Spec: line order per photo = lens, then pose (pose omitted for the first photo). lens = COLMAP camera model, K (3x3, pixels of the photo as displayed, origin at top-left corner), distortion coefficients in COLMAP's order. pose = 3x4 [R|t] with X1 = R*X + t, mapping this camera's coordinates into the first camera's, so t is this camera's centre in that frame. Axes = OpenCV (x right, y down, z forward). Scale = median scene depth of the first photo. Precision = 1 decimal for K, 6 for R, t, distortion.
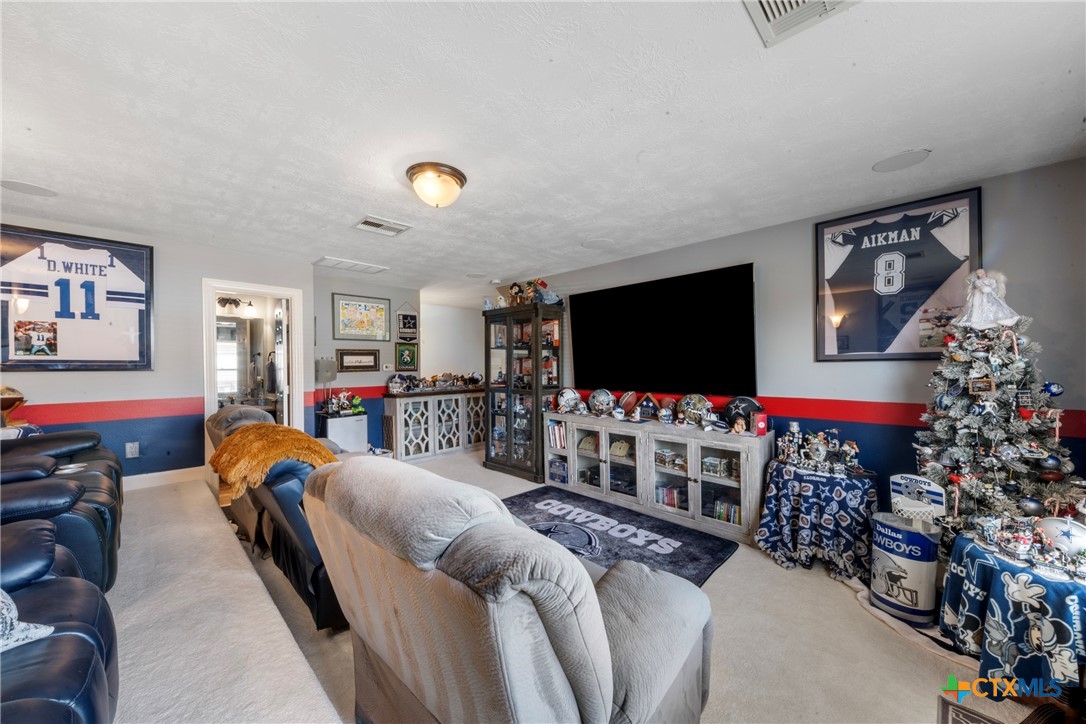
lens RADIAL K [[389.1, 0, 537.6], [0, 389.1, 364.7], [0, 0, 1]] dist [0.000456, -0.002316]
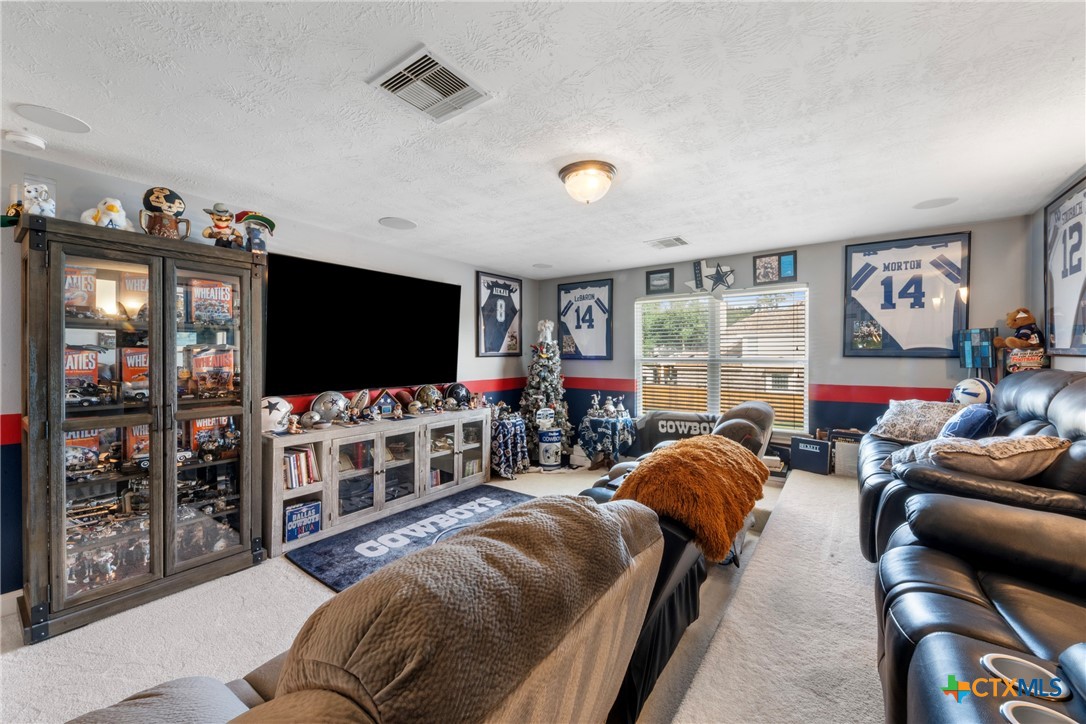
lens RADIAL K [[418.5, 0, 533.3], [0, 418.5, 358.0], [0, 0, 1]] dist [0.001888, 0.000064]
pose [[-0.144594, 0.001344, 0.989490, -0.947005], [0.003717, 0.999993, -0.000815, -0.001978], [-0.989484, 0.003560, -0.144598, 0.953713]]
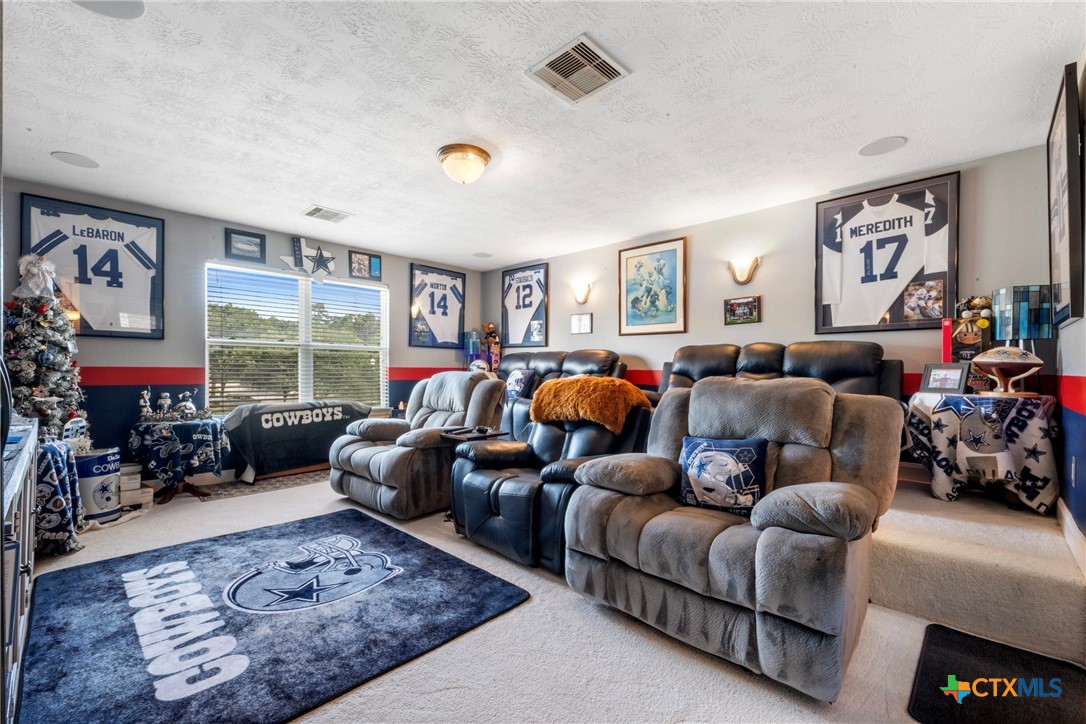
lens RADIAL K [[460.1, 0, 543.0], [0, 460.1, 362.0], [0, 0, 1]] dist [0.000519, -0.000299]
pose [[-0.999694, 0.003415, -0.024486, -0.321880], [0.003860, 0.999828, -0.018156, 0.095015], [0.024420, -0.018245, -0.999535, 1.684293]]
